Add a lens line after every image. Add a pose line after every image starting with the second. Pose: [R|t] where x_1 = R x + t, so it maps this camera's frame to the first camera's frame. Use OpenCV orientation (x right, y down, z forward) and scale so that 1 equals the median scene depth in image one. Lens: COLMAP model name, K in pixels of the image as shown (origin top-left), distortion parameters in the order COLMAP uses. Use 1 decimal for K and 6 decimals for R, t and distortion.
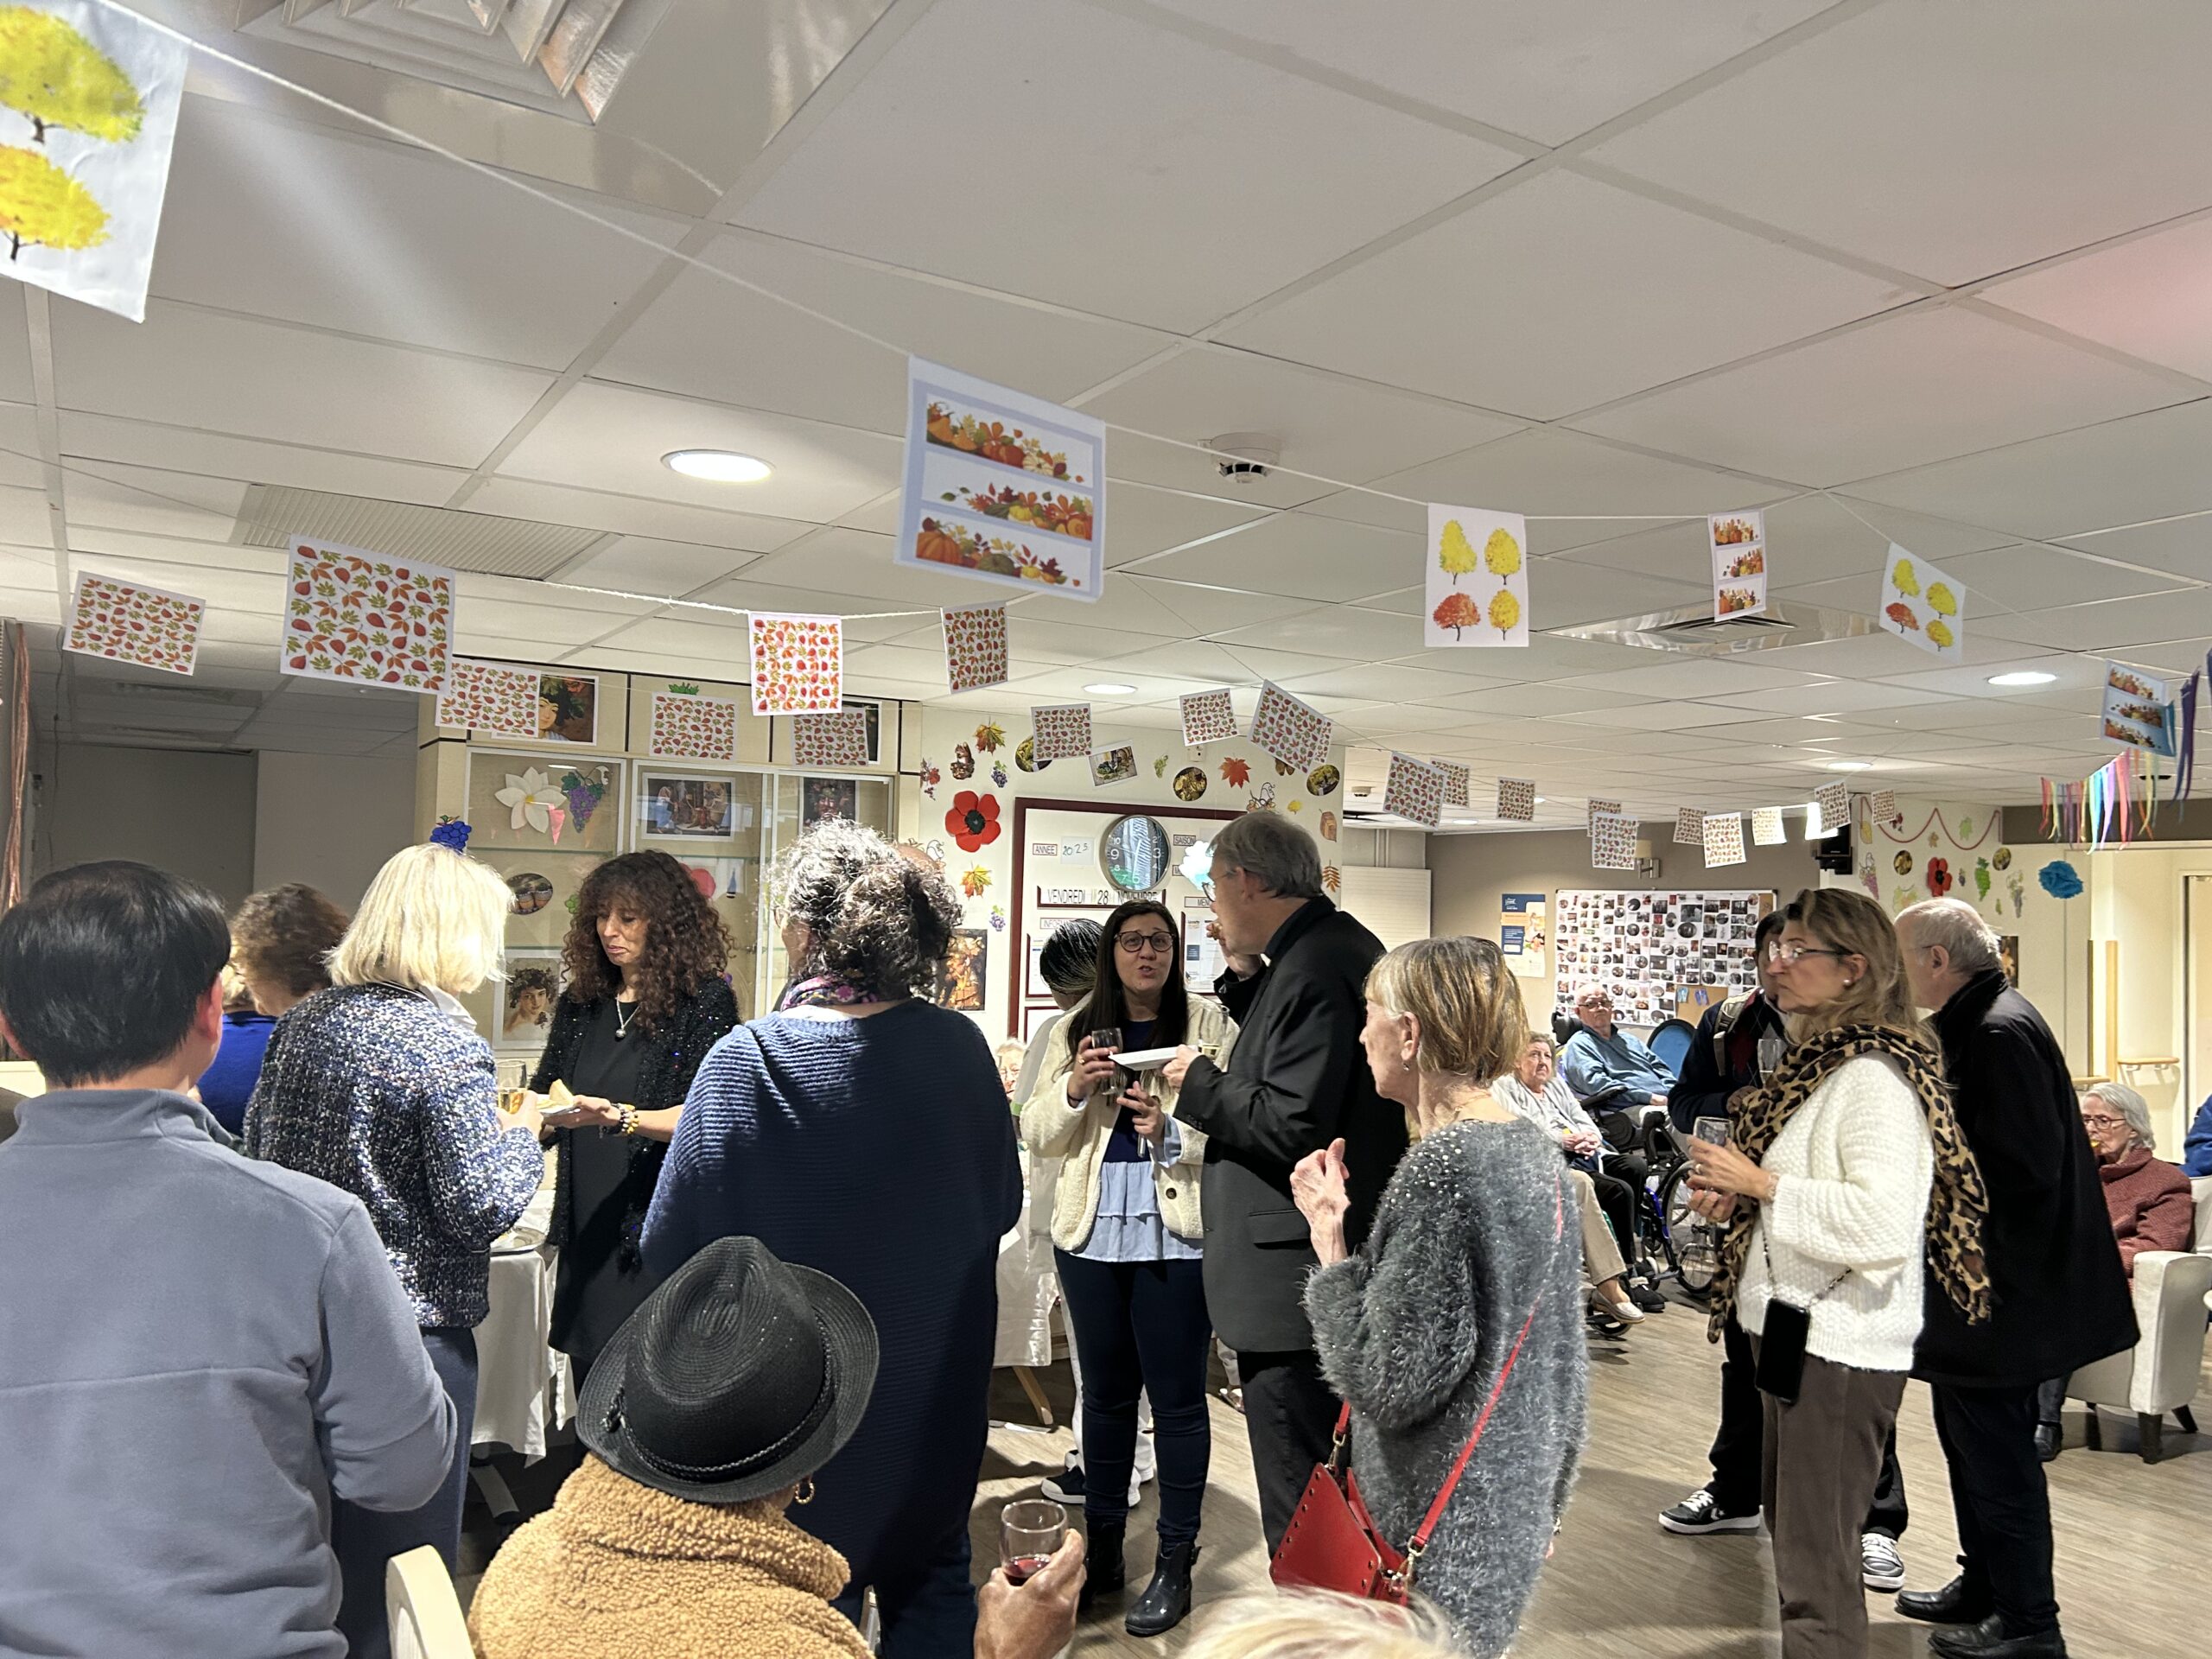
lens RADIAL K [[1705.0, 0, 1228.8], [0, 1705.0, 830.1], [0, 0, 1]] dist [-0.009120, -0.006547]
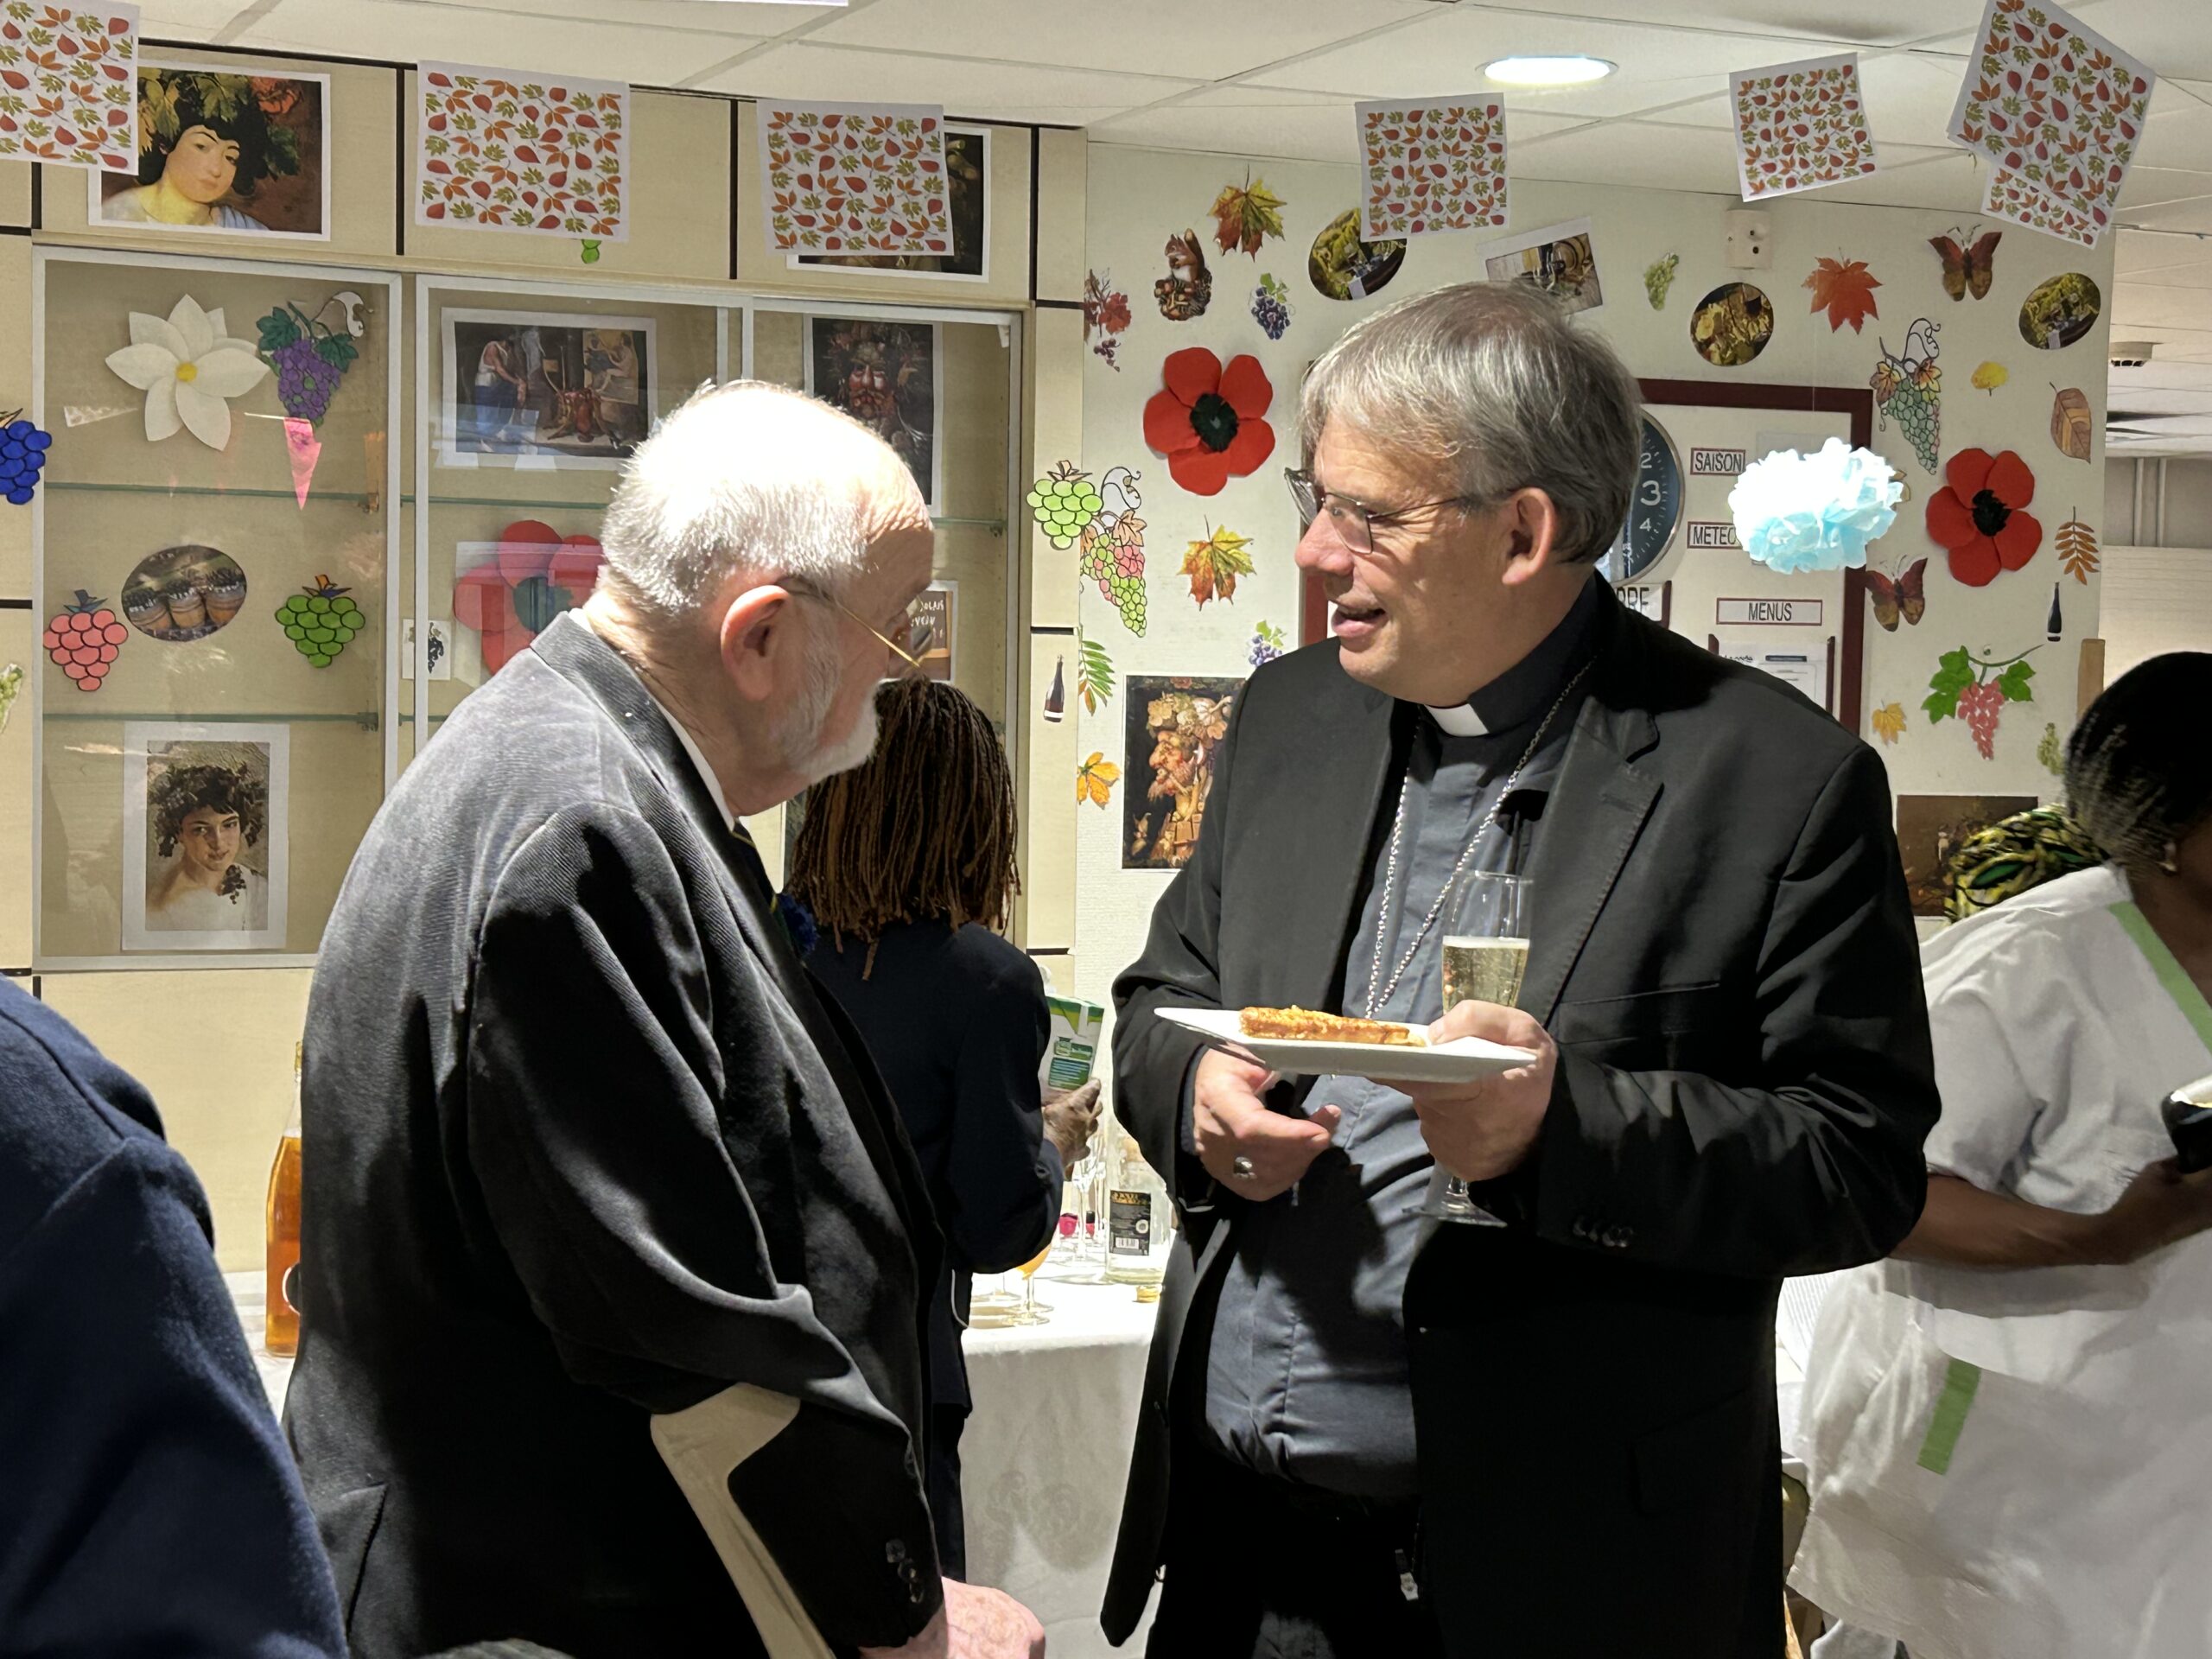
lens RADIAL K [[3651.9, 0, 1106.0], [0, 3651.9, 829.5], [0, 0, 1]] dist [0.313735, -1.080315]
pose [[0.984646, 0.003535, -0.174530, -0.025022], [0.012275, 0.995918, 0.089422, 0.020776], [0.174134, -0.090192, 0.980583, 0.147624]]
